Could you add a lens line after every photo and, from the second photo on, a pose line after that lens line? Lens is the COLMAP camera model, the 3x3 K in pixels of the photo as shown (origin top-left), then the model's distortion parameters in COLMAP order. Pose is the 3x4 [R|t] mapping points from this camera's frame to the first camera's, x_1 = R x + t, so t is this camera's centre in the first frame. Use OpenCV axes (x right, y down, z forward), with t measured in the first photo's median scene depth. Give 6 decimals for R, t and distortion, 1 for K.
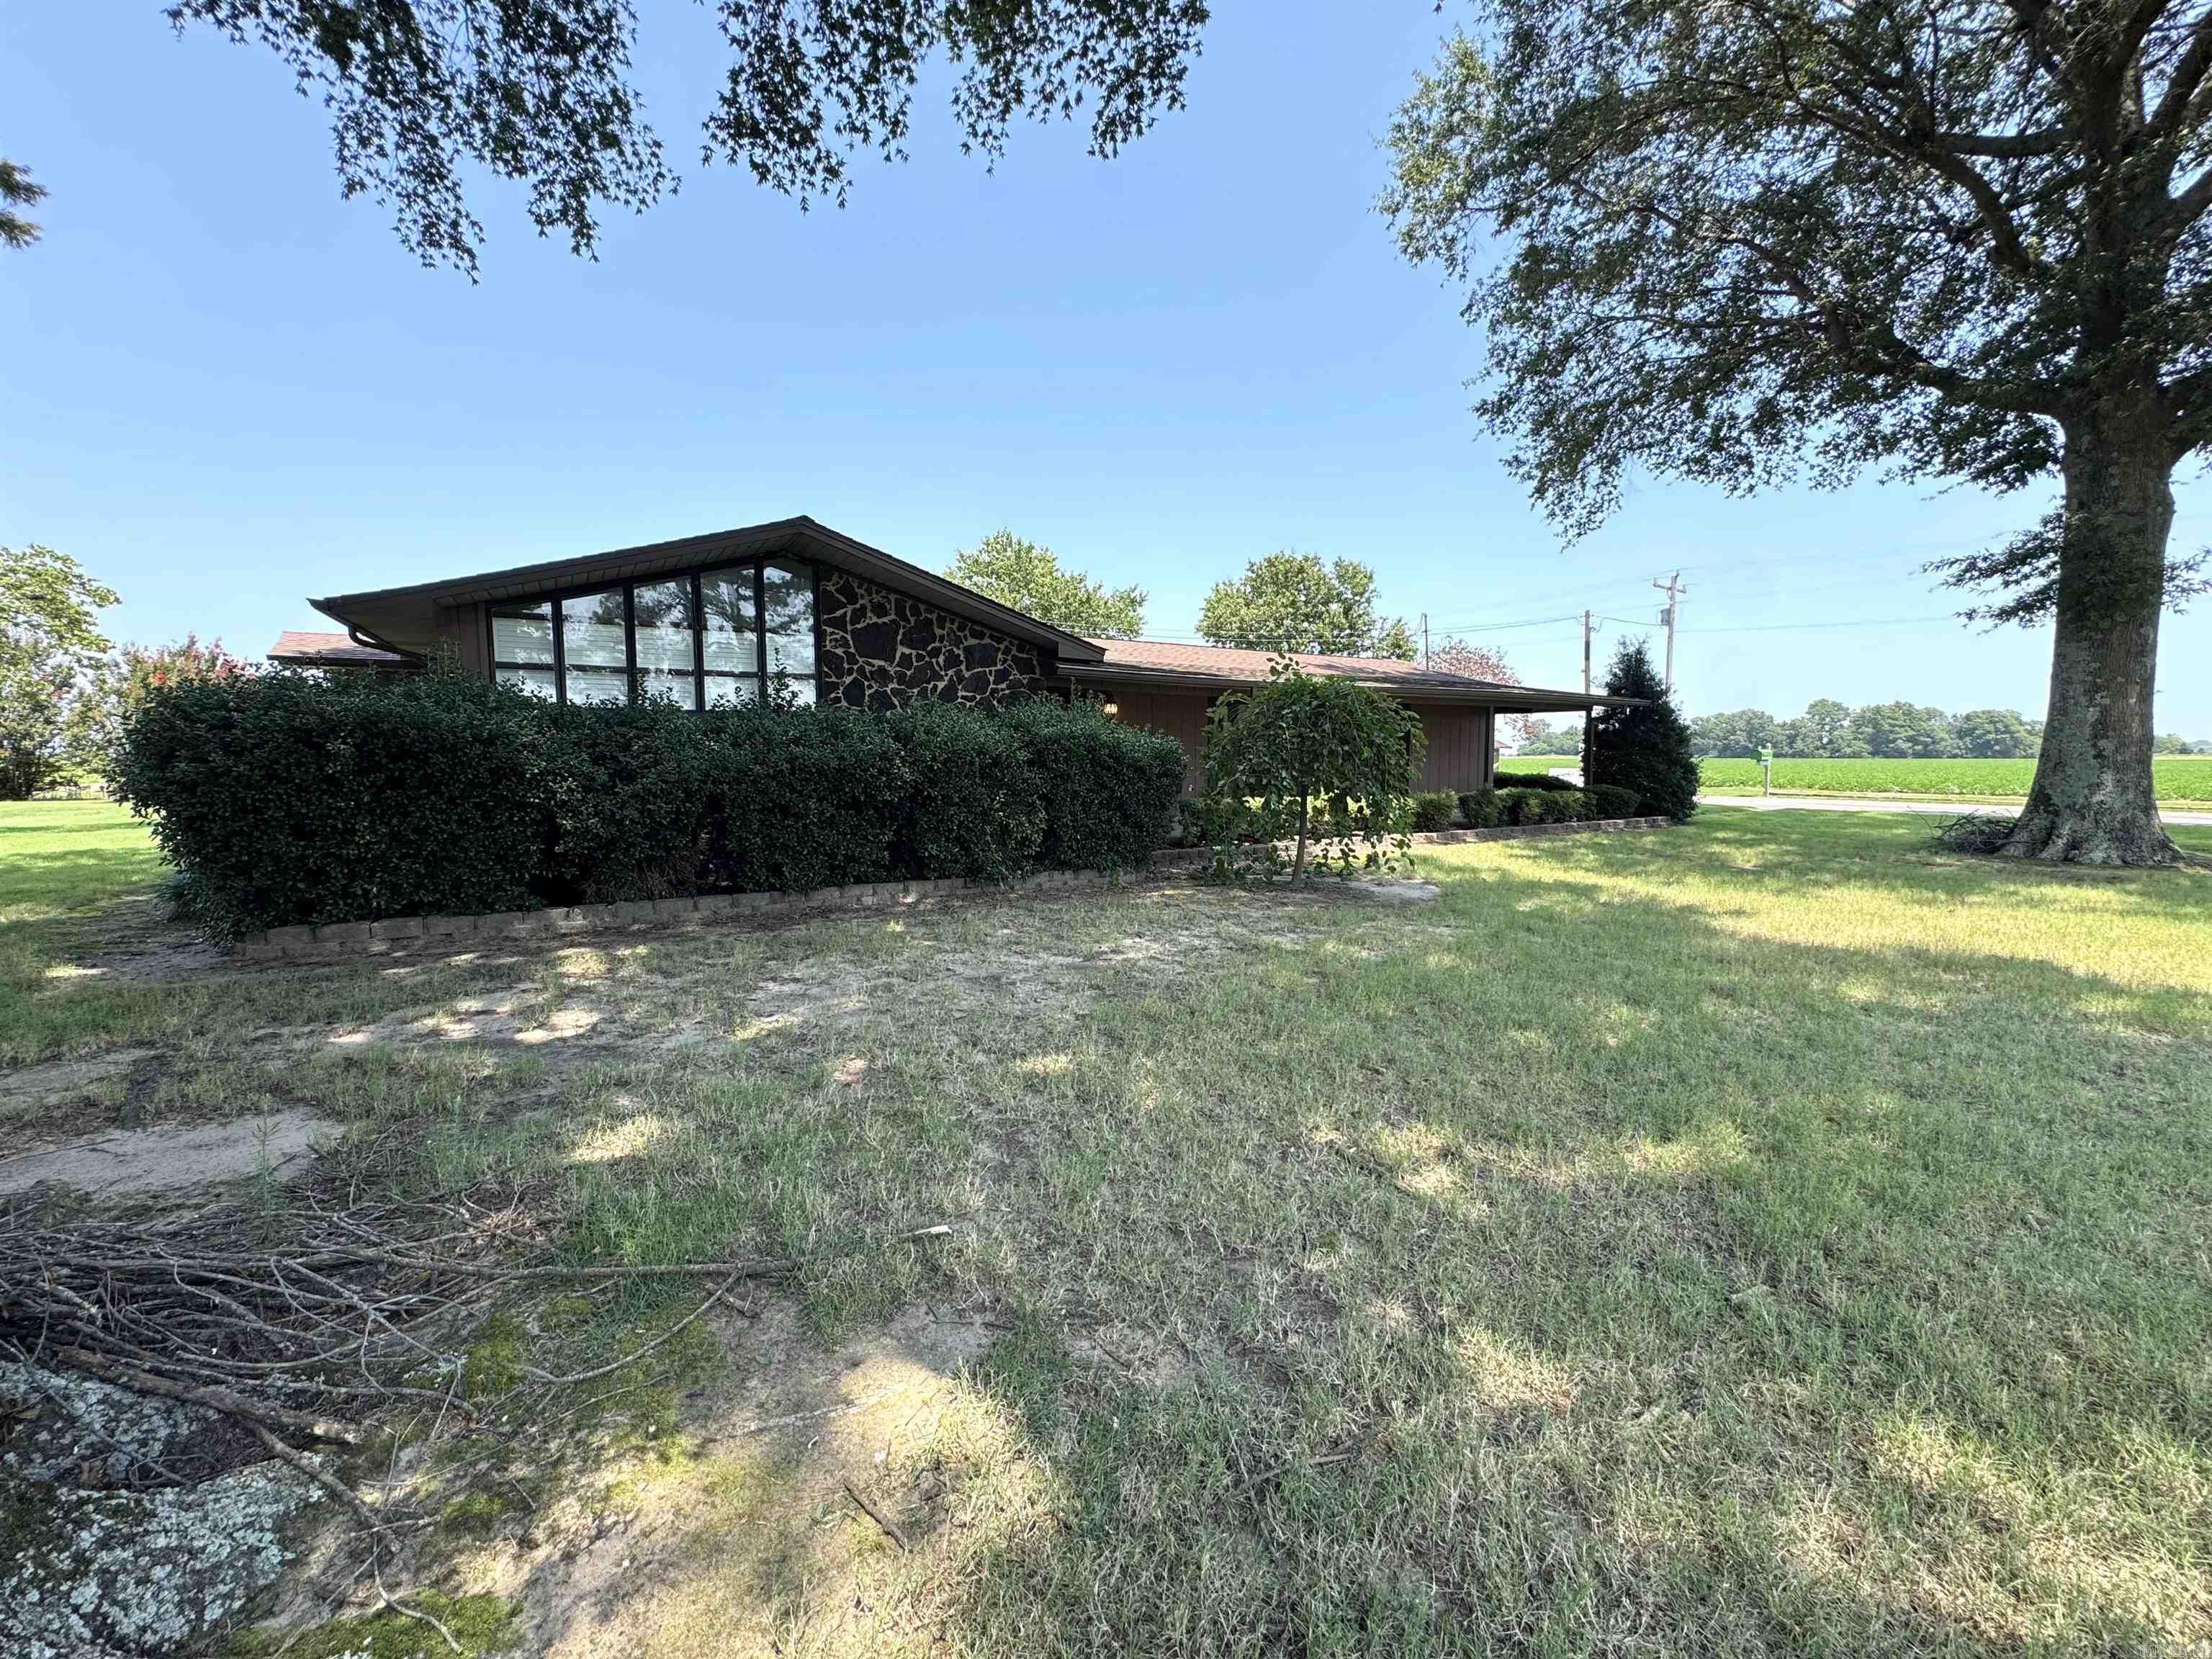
lens RADIAL K [[888.4, 0, 1112.1], [0, 888.4, 823.7], [0, 0, 1]] dist [-0.002829, 0.001086]
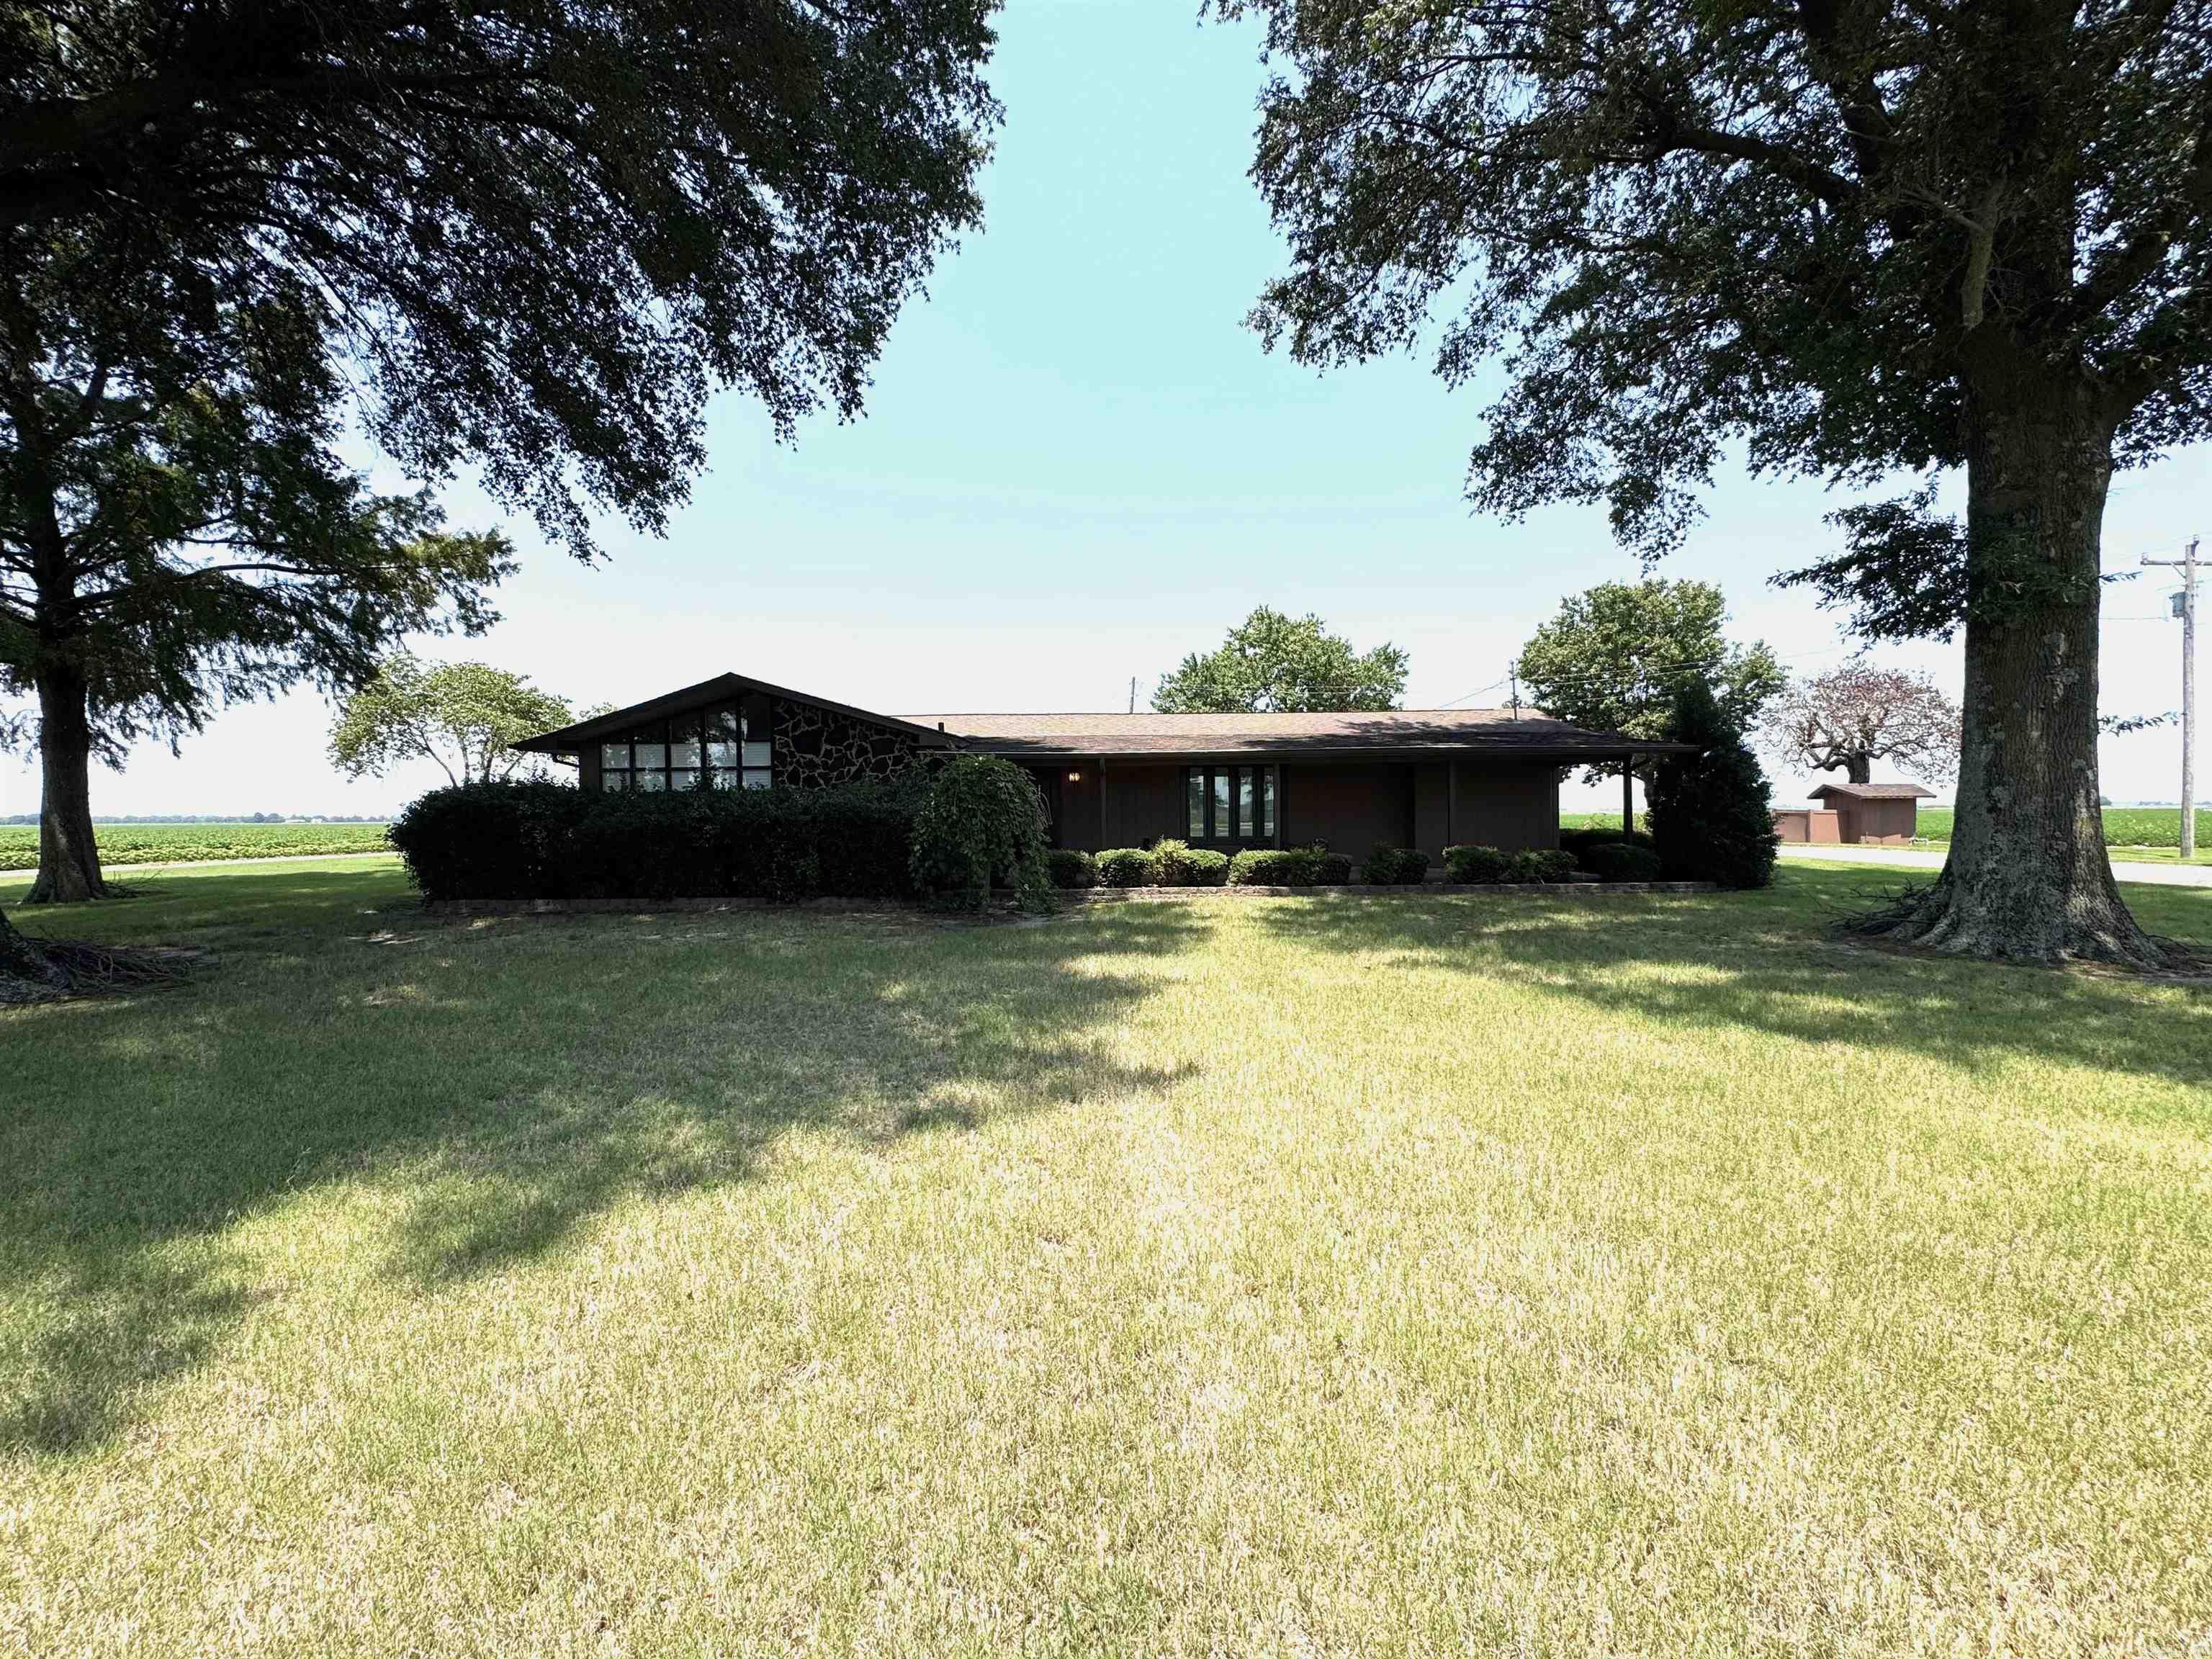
lens RADIAL K [[888.4, 0, 1105.6], [0, 888.4, 819.3], [0, 0, 1]] dist [-0.002829, 0.001086]
pose [[0.856105, -0.004174, -0.516785, 0.775102], [-0.030613, 0.997802, -0.058773, -0.001135], [0.515895, 0.066137, 0.854095, -0.016816]]
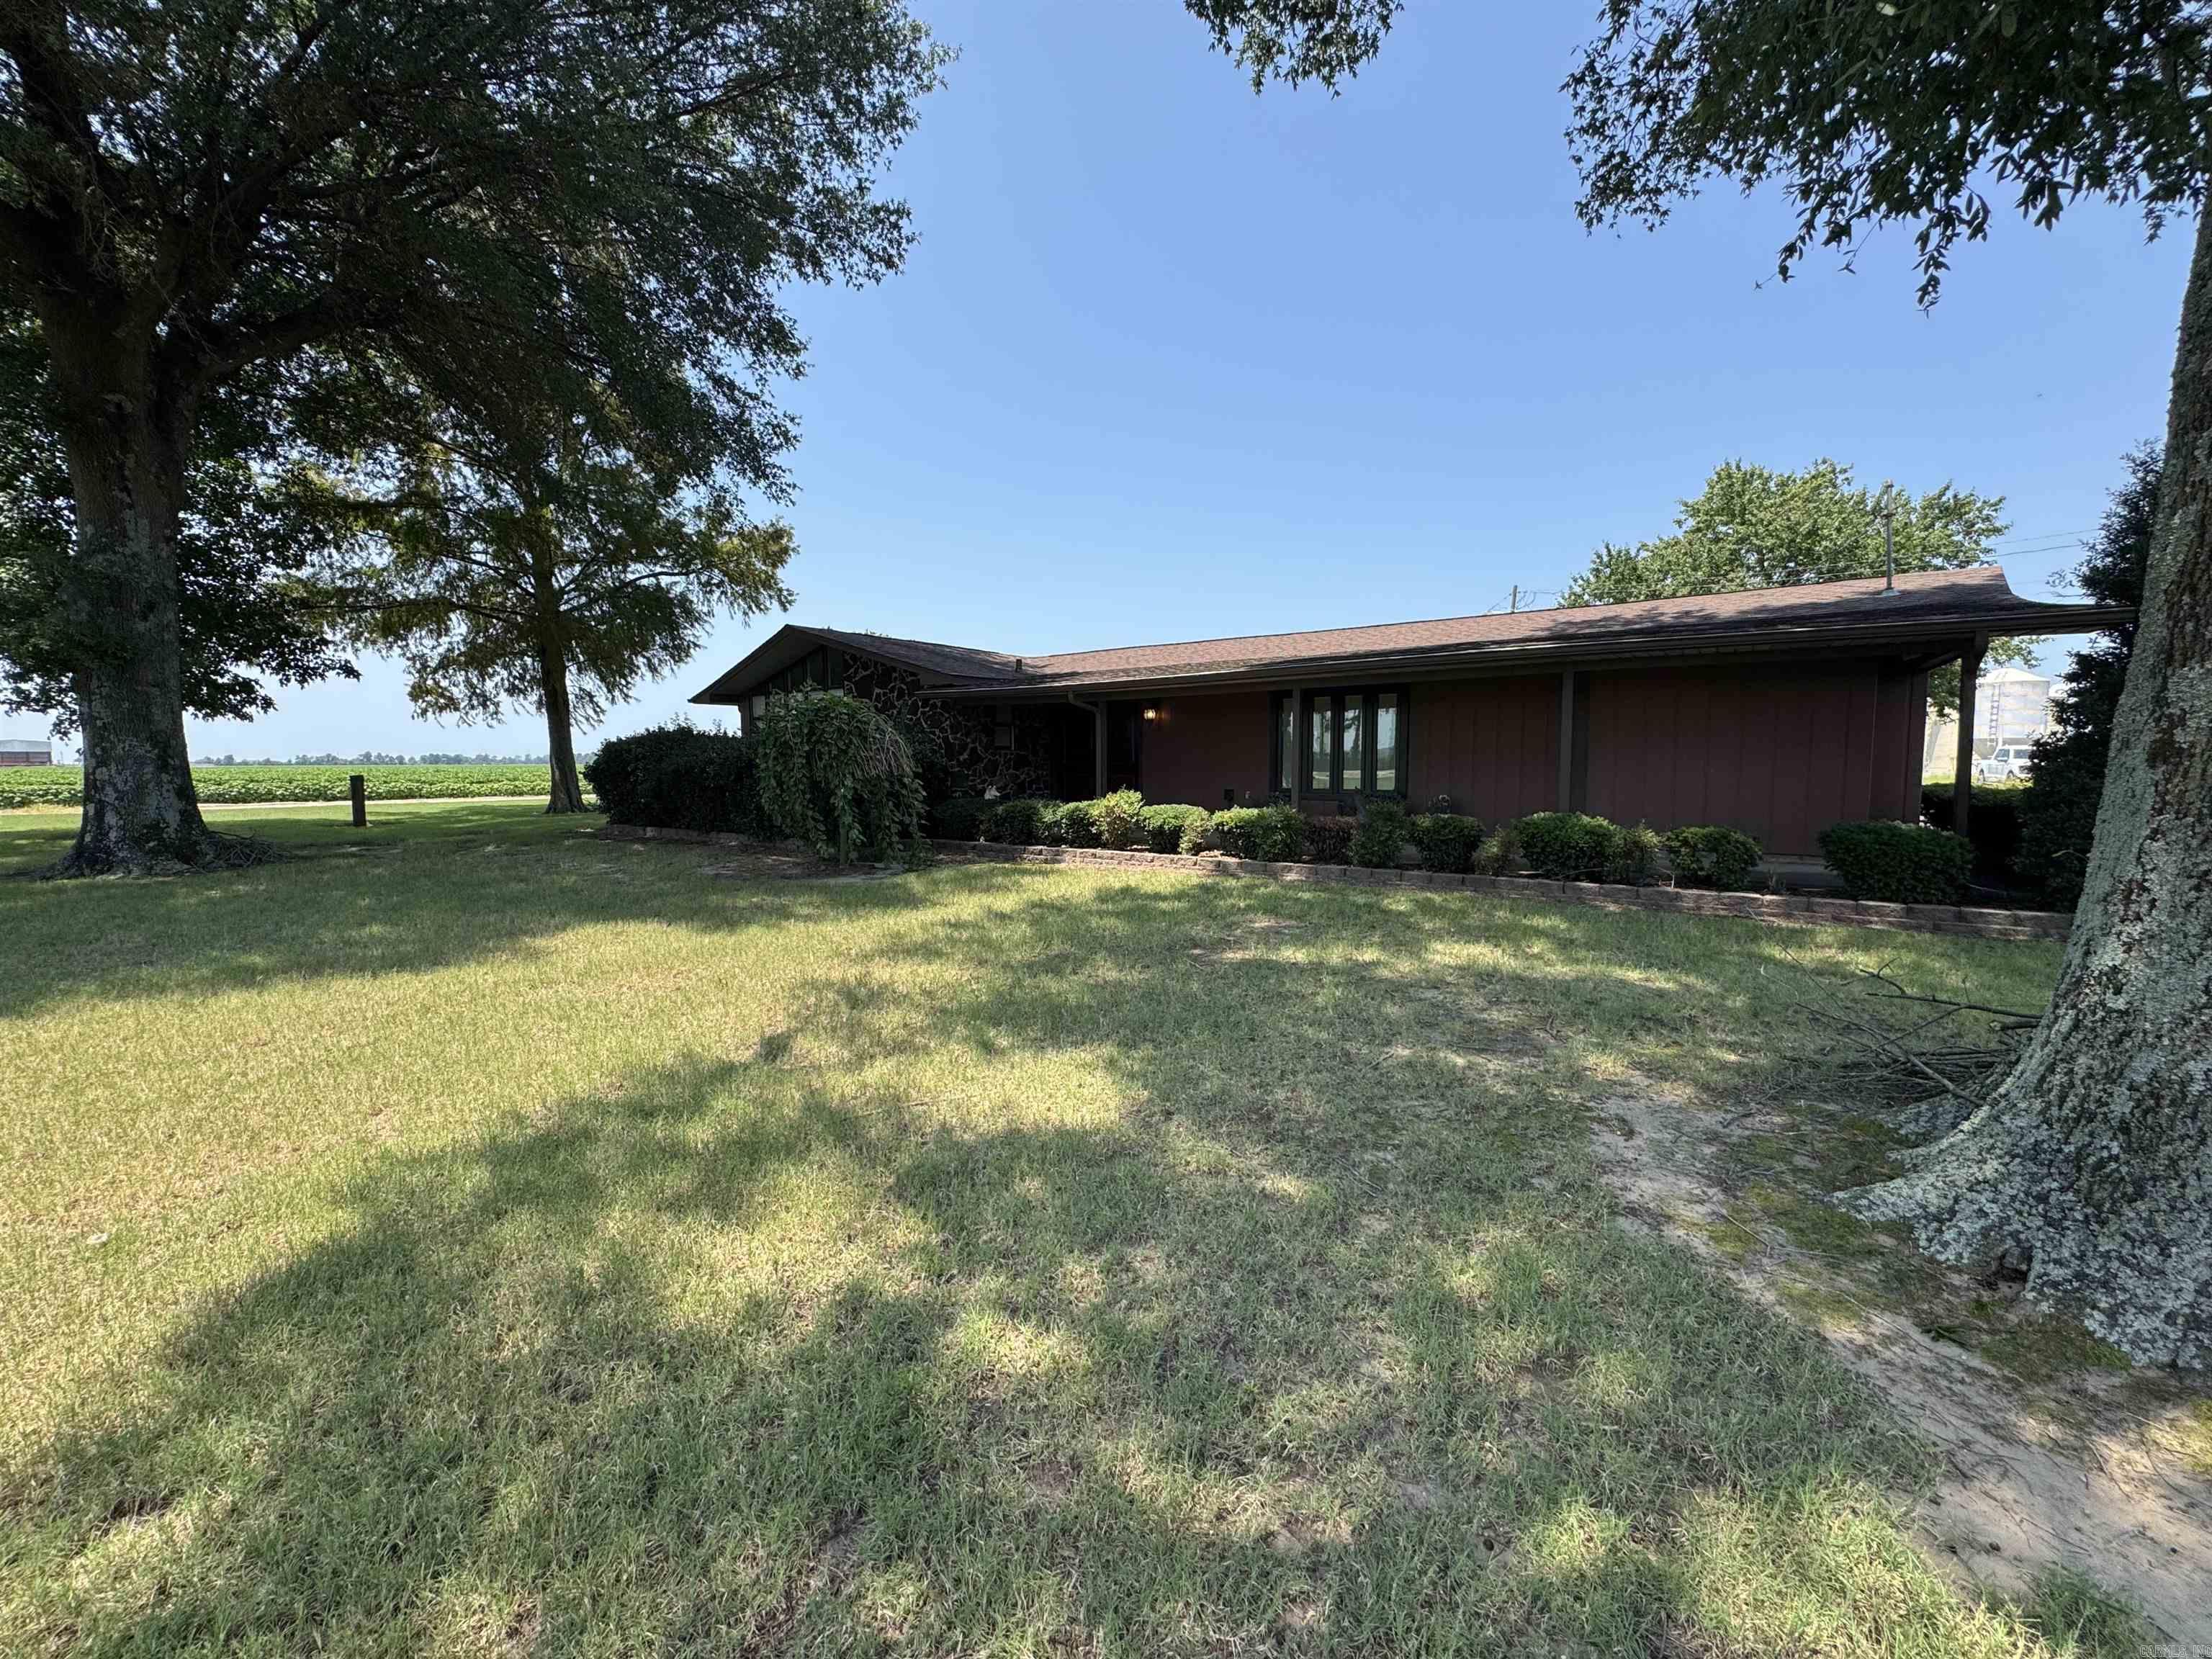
lens RADIAL K [[888.4, 0, 1098.6], [0, 888.4, 831.8], [0, 0, 1]] dist [-0.002829, 0.001086]
pose [[0.395776, 0.069180, -0.915738, 1.079877], [-0.065295, 0.996755, 0.047081, -0.044475], [0.916023, 0.041160, 0.399009, 0.627685]]
